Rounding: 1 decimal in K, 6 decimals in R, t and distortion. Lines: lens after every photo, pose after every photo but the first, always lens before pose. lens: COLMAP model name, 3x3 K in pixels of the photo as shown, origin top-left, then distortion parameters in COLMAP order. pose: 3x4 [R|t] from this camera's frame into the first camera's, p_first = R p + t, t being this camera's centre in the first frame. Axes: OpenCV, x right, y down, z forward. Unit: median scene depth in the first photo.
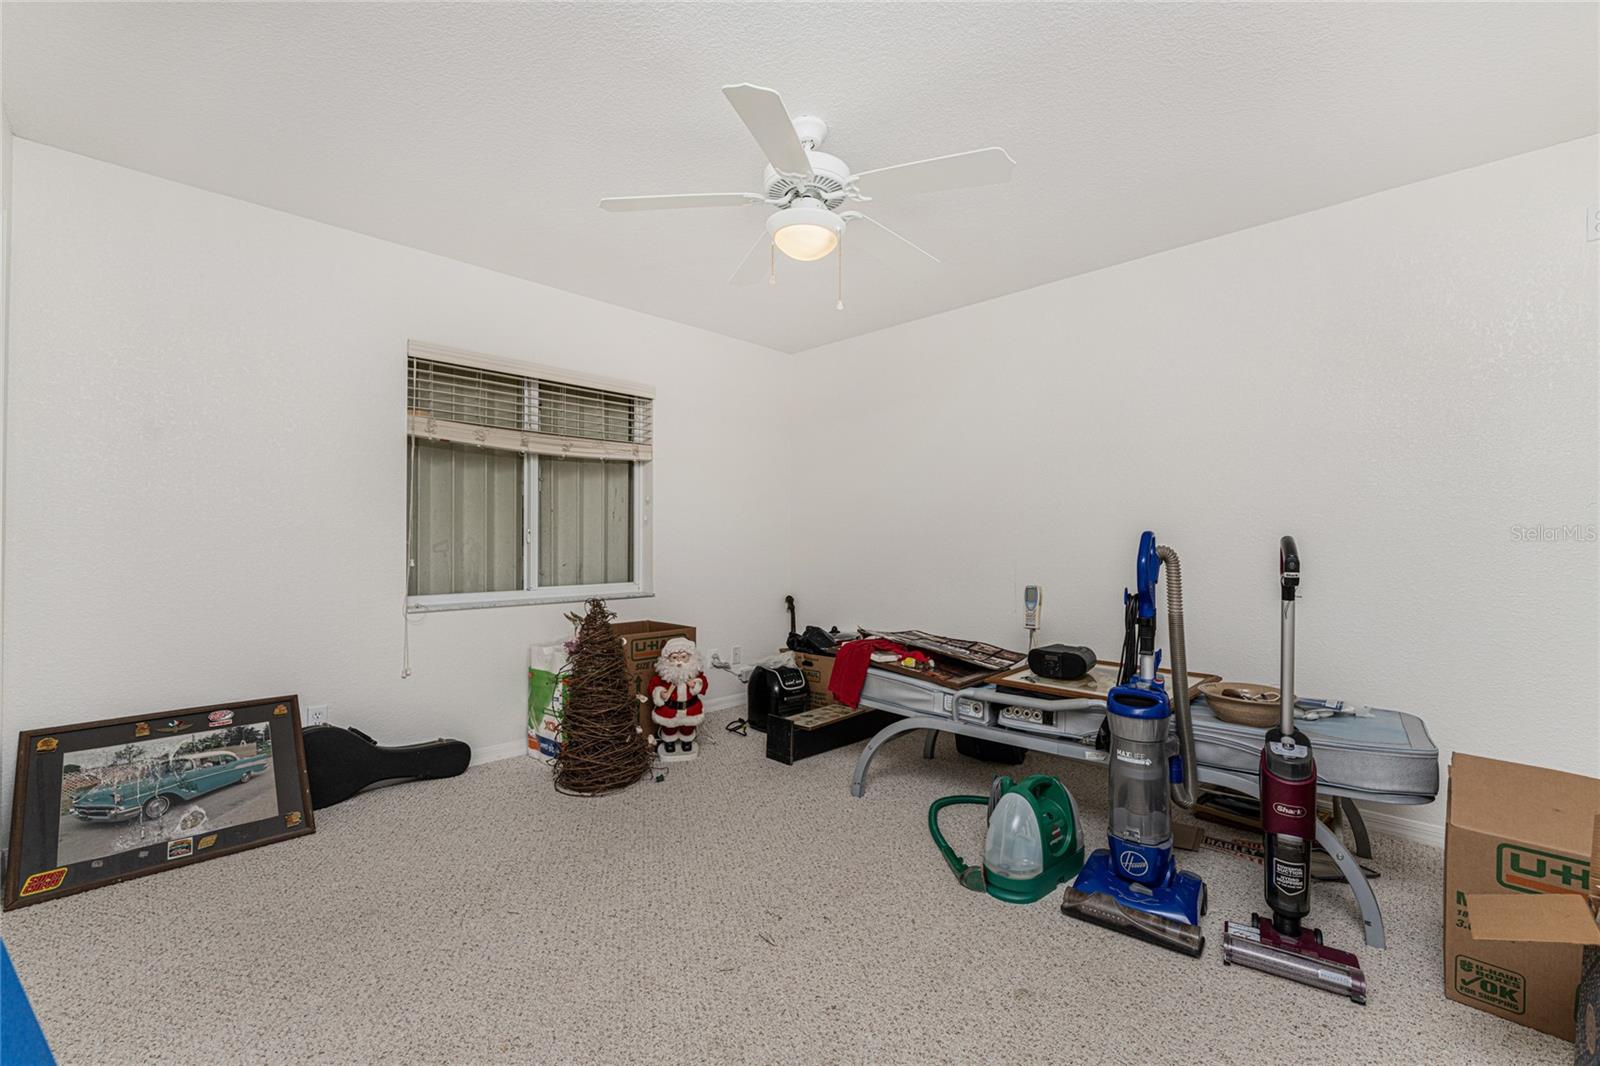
lens RADIAL K [[662.5, 0, 803.8], [0, 662.5, 540.4], [0, 0, 1]] dist [-0.003038, -0.000254]
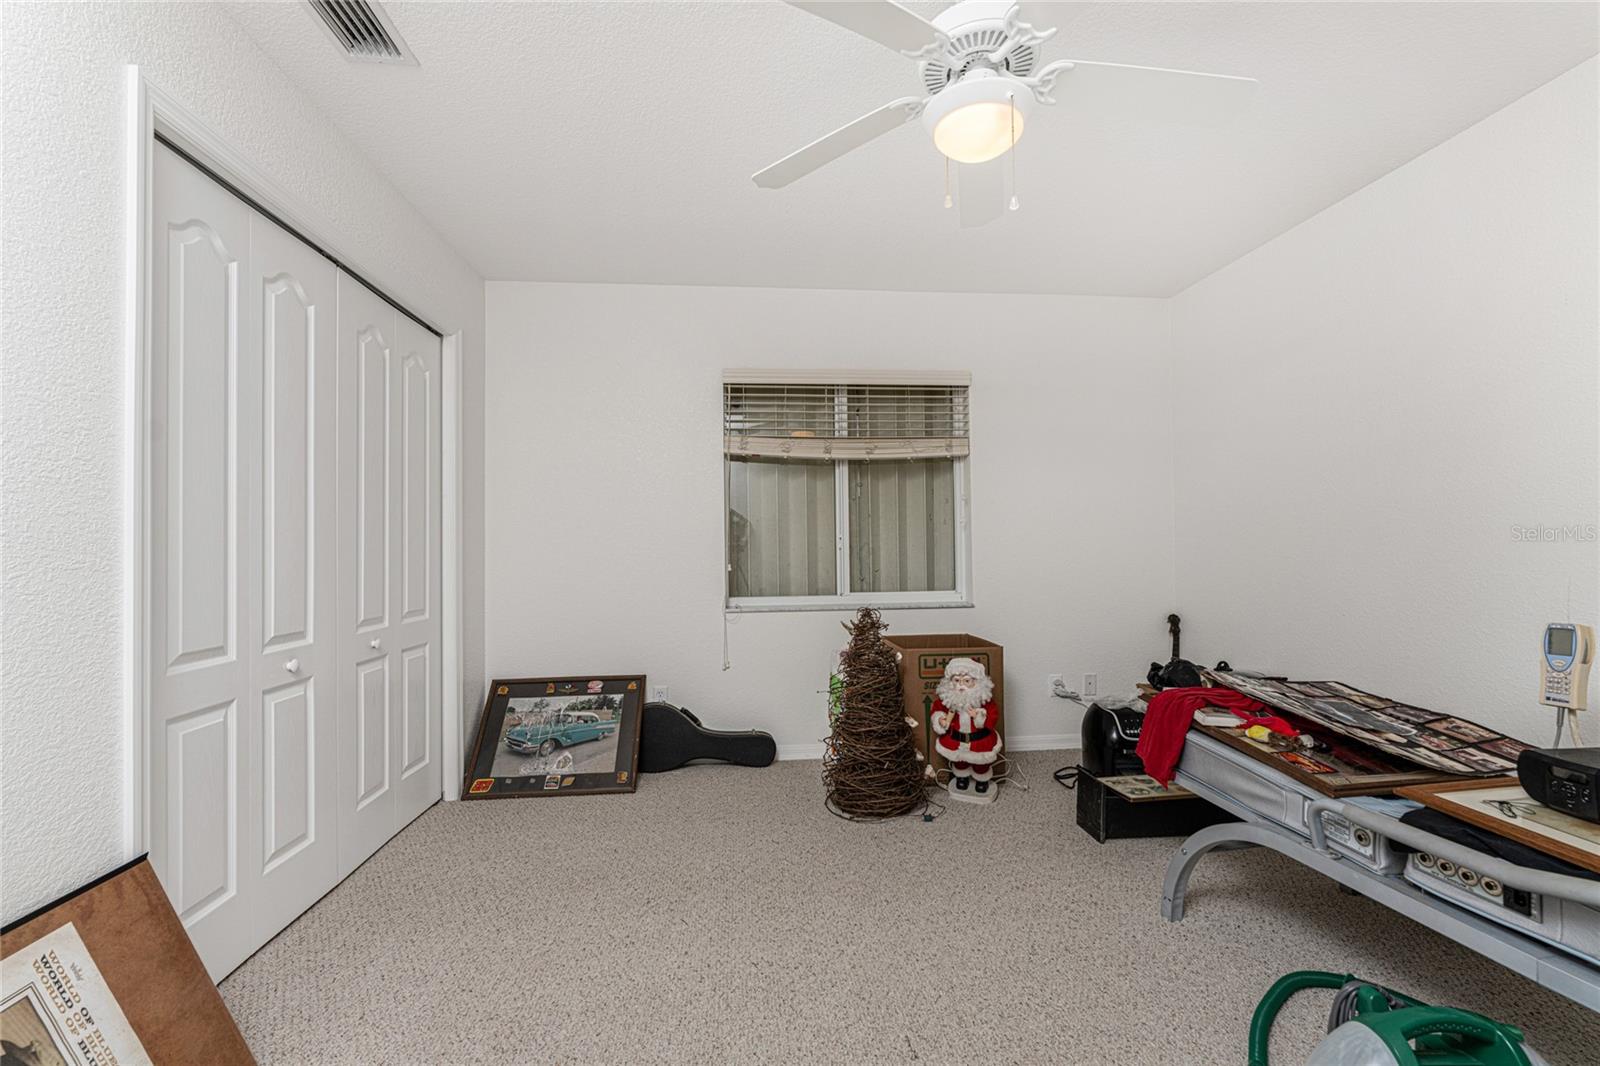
lens RADIAL K [[662.5, 0, 799.0], [0, 662.5, 538.8], [0, 0, 1]] dist [-0.003038, -0.000254]
pose [[0.764932, -0.018070, -0.643857, 0.223923], [0.013159, 0.999836, -0.012427, 0.000865], [0.643976, 0.001034, 0.765045, 0.226263]]
